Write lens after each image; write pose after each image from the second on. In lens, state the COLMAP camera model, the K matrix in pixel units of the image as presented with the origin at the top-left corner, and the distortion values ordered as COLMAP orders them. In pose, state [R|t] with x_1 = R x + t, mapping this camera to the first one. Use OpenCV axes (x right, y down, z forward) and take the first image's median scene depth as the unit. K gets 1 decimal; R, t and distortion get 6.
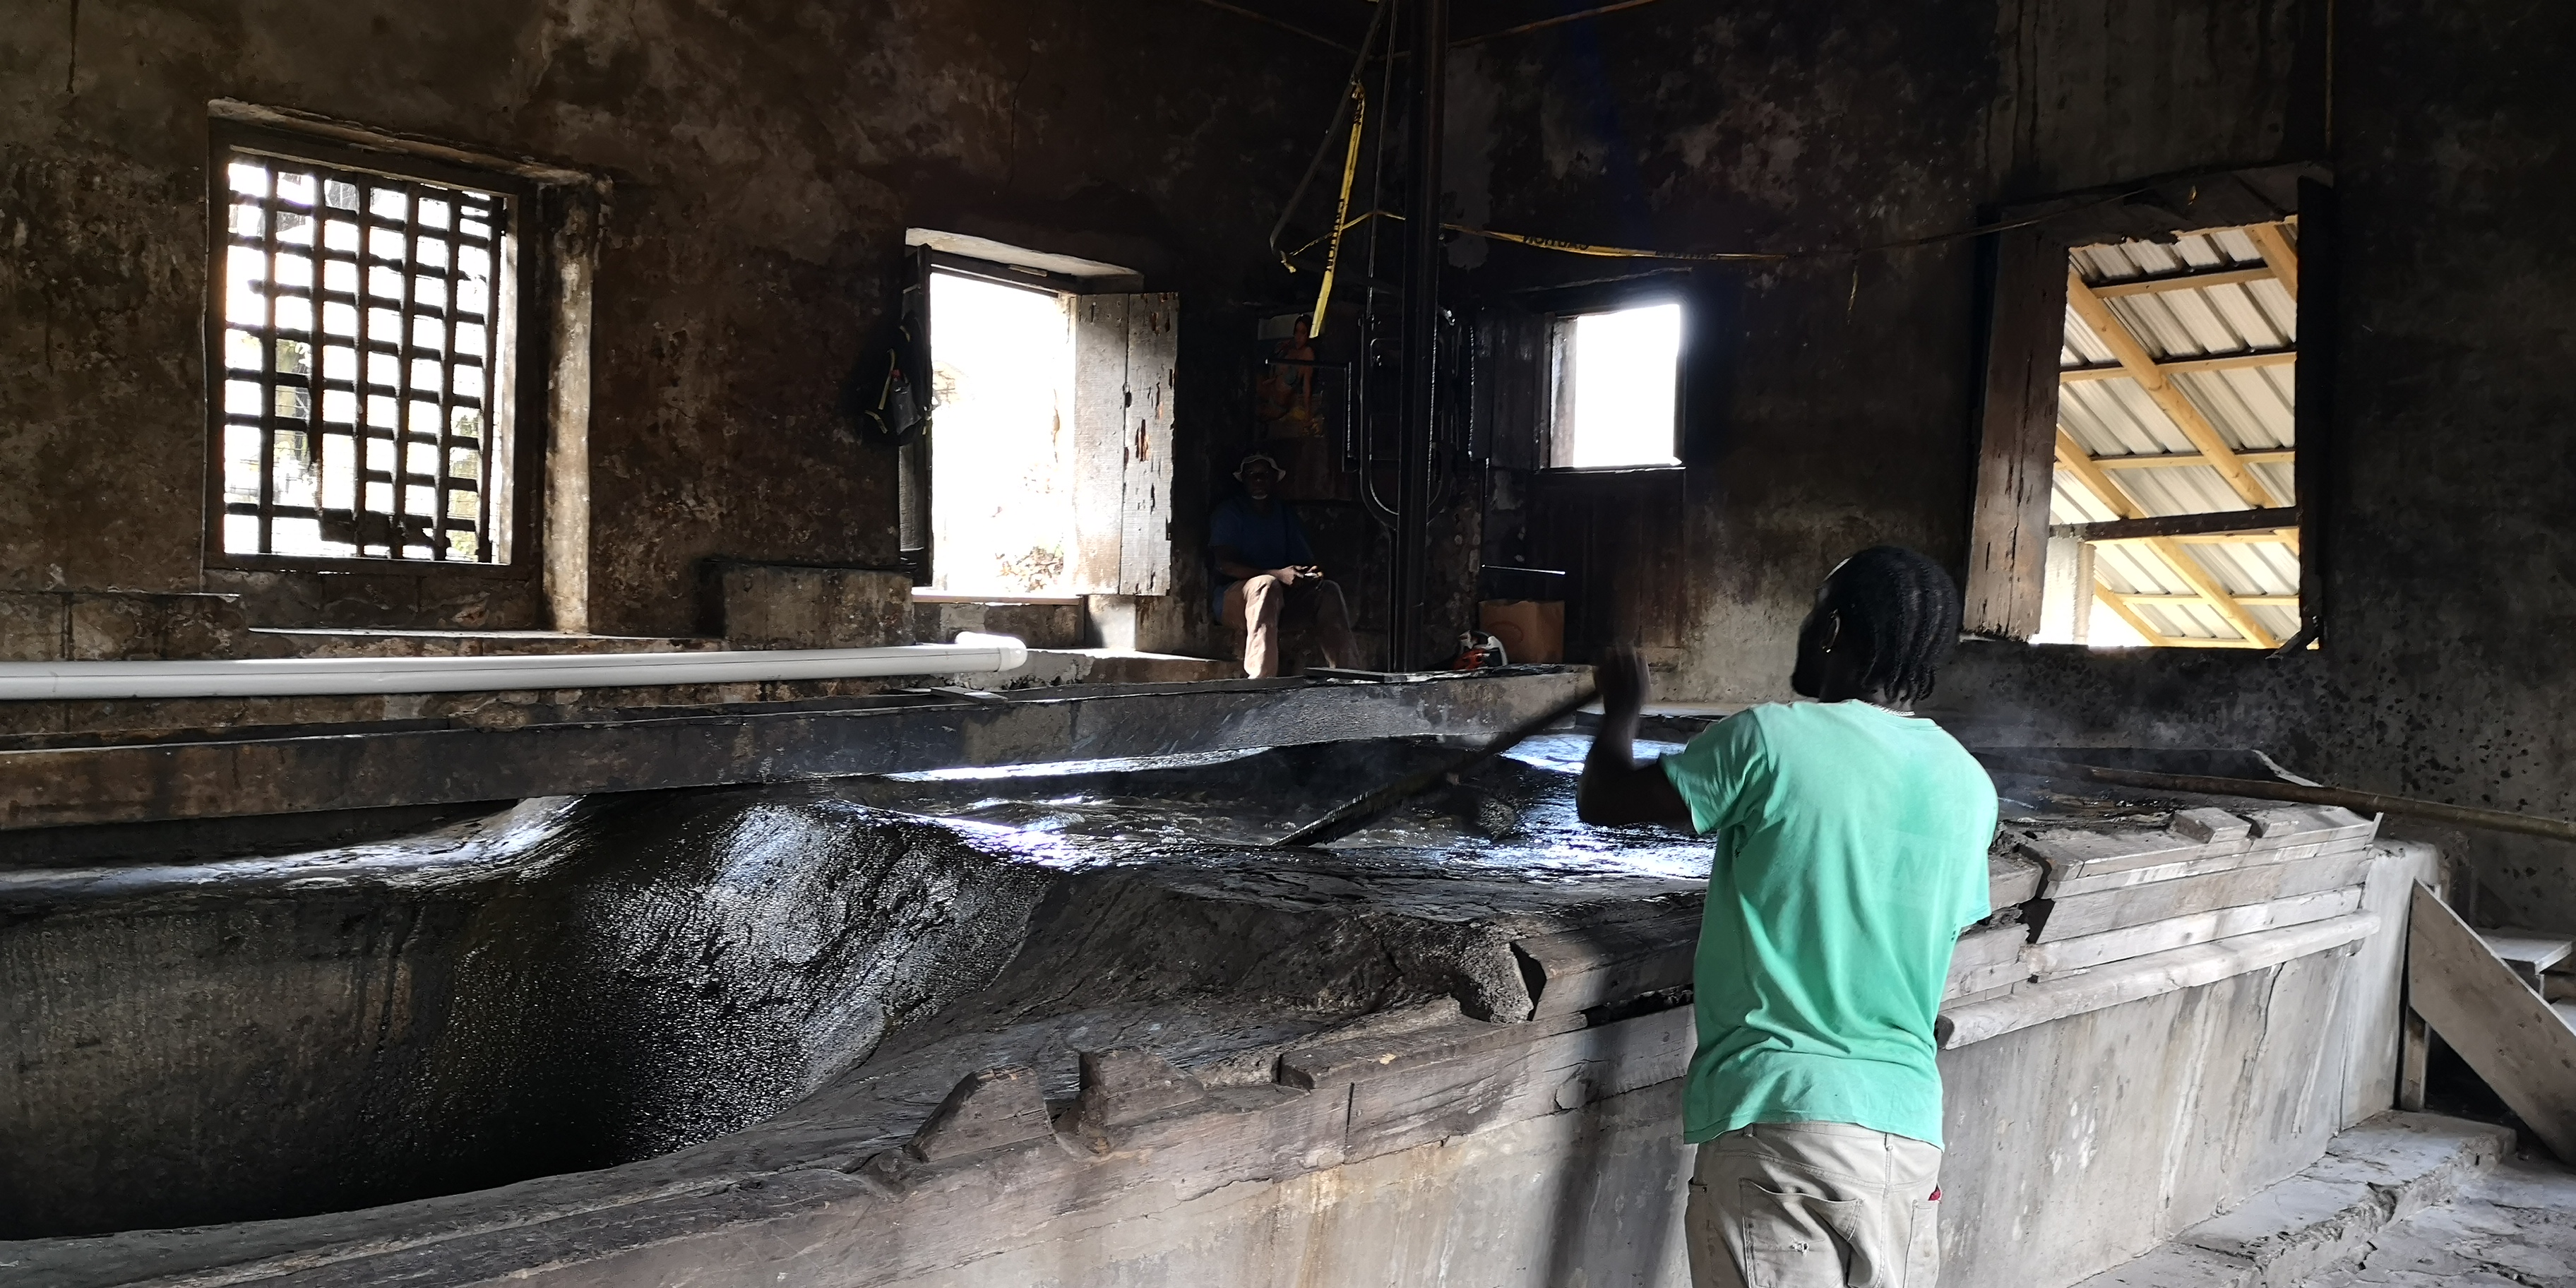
lens RADIAL K [[2037.6, 0, 1288.0], [0, 2037.6, 668.8], [0, 0, 1]] dist [0.005633, -0.031205]
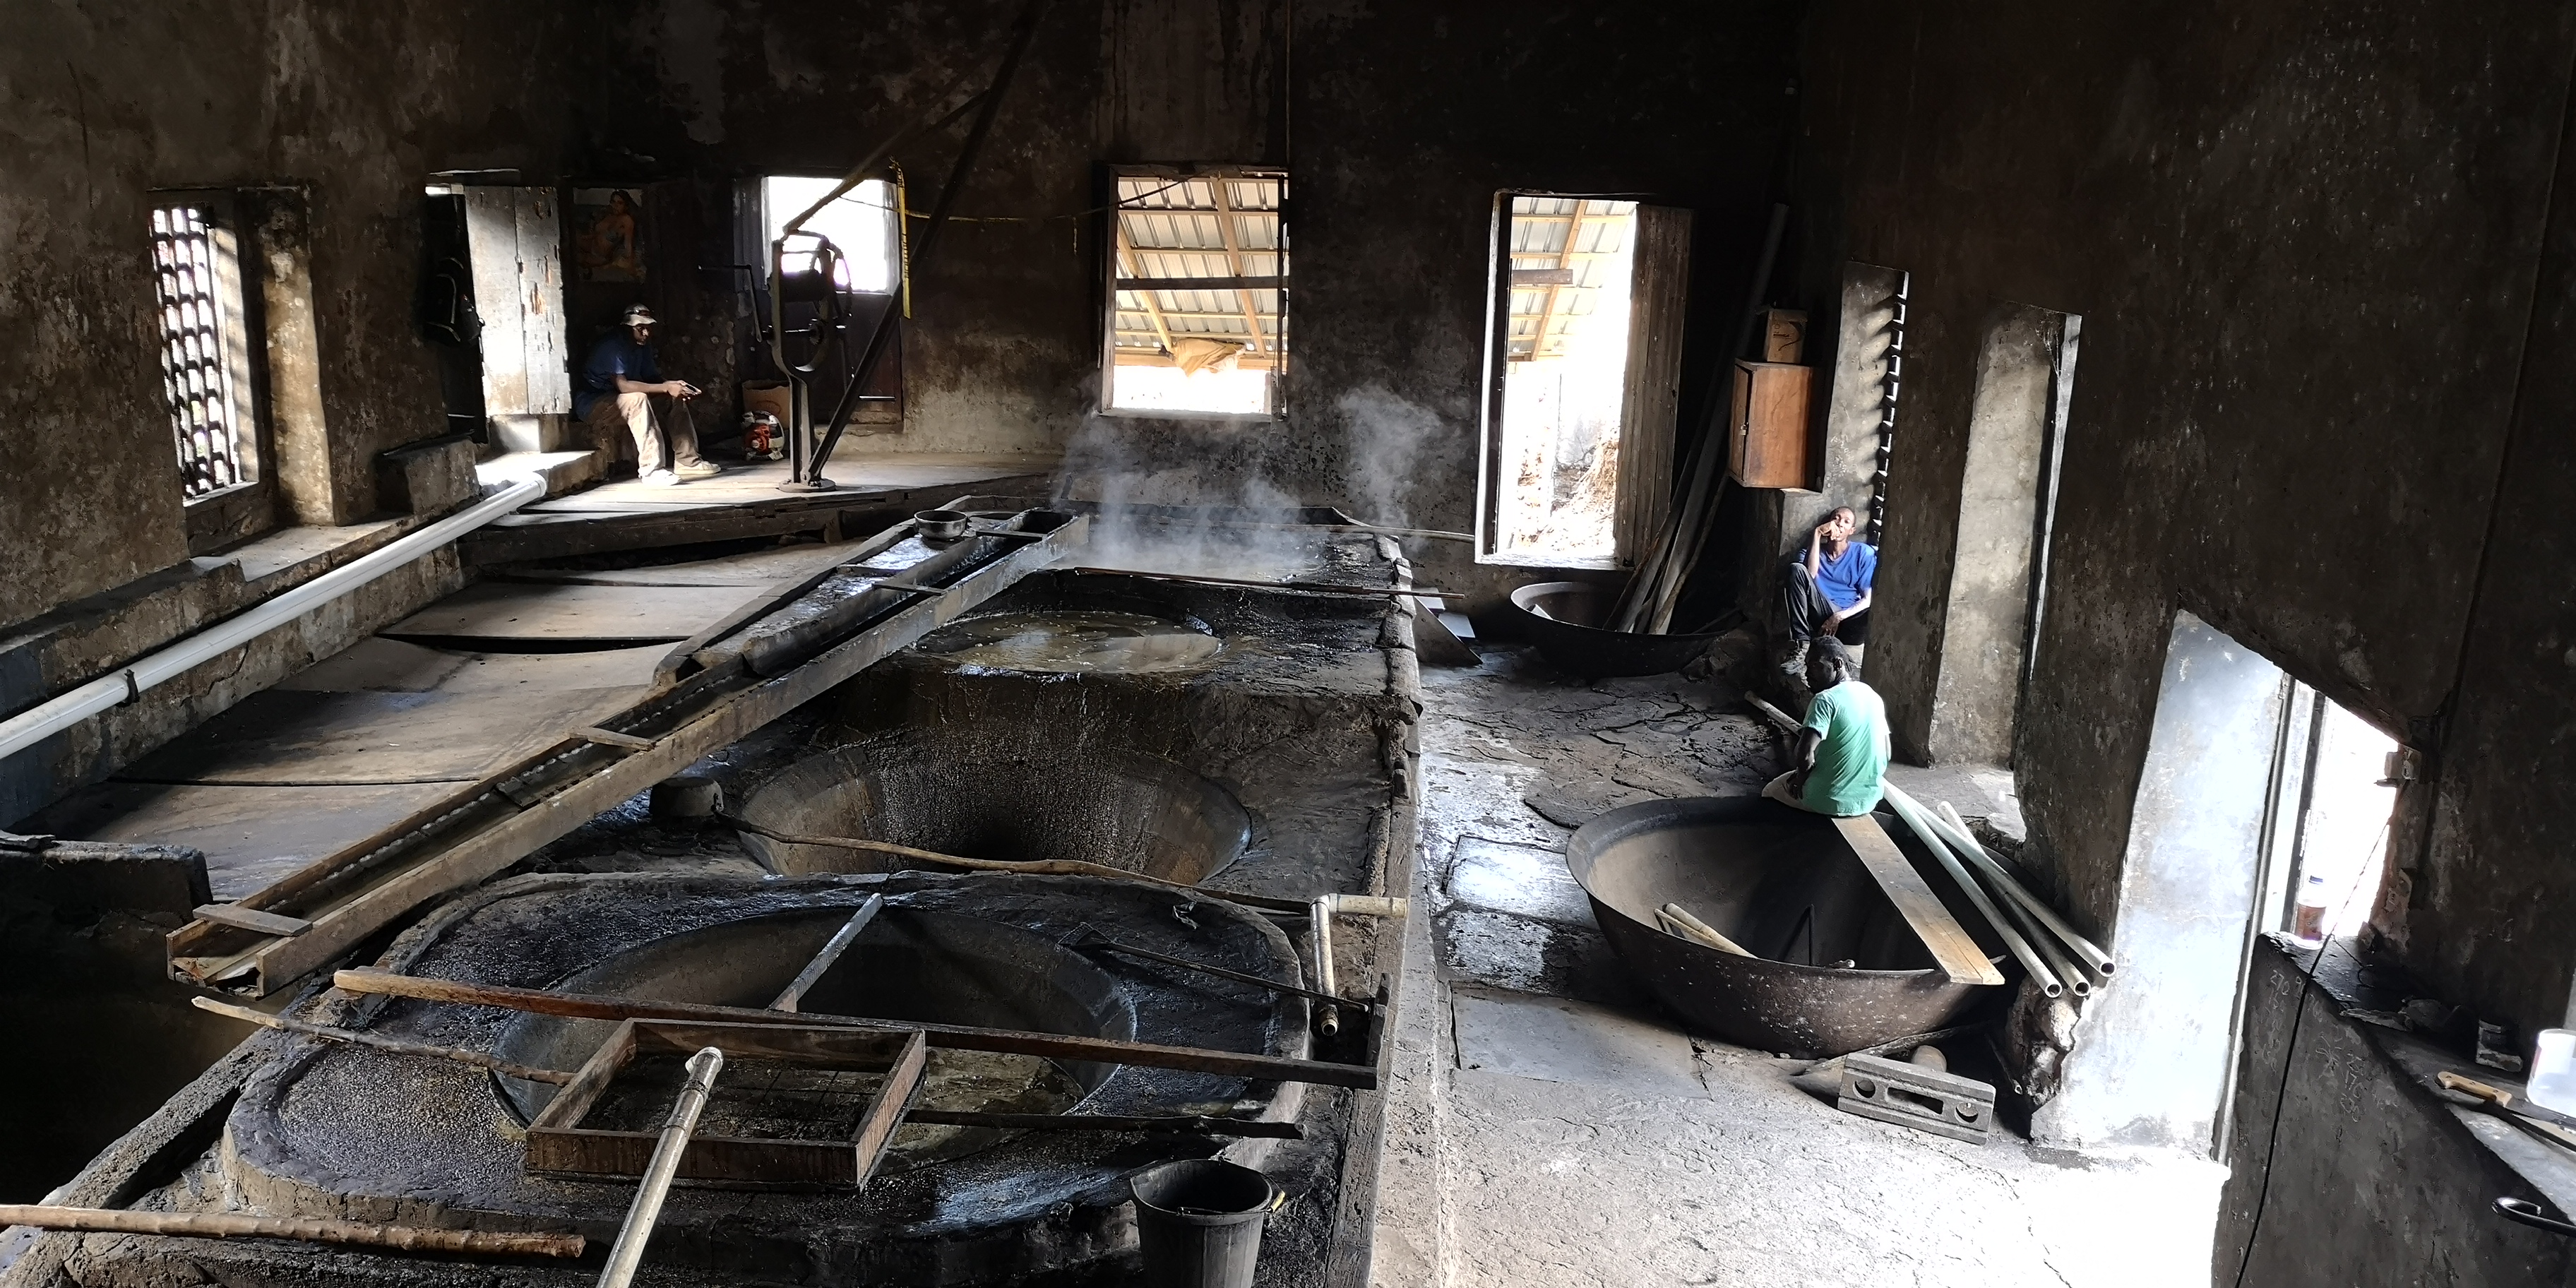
lens RADIAL K [[2048.2, 0, 1288.0], [0, 2048.2, 644.0], [0, 0, 1]] dist [0.077729, -0.221306]
pose [[0.734471, -0.173106, 0.656192, -0.789008], [0.005791, 0.968484, 0.249008, -0.279896], [-0.678616, -0.179089, 0.712326, -0.436026]]
